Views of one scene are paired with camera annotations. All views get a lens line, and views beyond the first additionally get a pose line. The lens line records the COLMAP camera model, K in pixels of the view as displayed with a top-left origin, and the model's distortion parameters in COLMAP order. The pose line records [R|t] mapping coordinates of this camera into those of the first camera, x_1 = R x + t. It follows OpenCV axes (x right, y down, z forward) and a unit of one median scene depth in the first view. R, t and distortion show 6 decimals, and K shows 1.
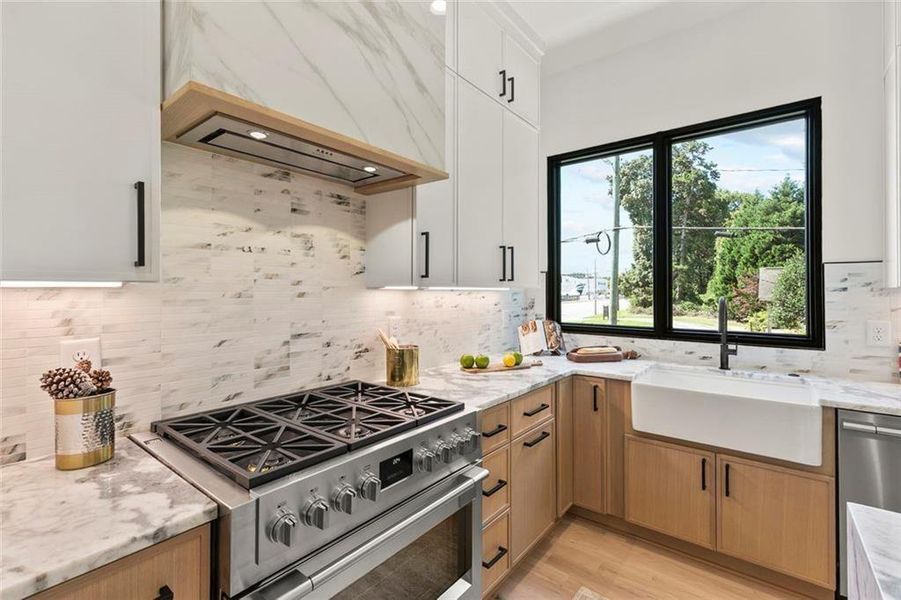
lens RADIAL K [[408.7, 0, 448.3], [0, 408.7, 289.7], [0, 0, 1]] dist [0.022116, -0.000001]
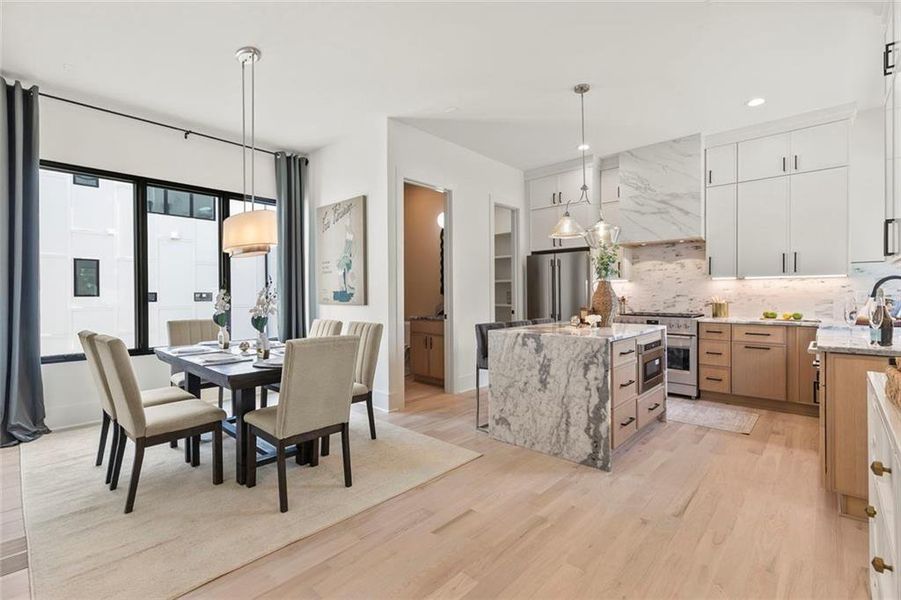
lens RADIAL K [[408.7, 0, 448.3], [0, 408.7, 289.7], [0, 0, 1]] dist [0.022116, -0.000001]
pose [[-0.086045, -0.010948, -0.996231, 2.736717], [0.005781, 0.999917, -0.011488, 0.088636], [0.996274, -0.006748, -0.085975, -0.441661]]
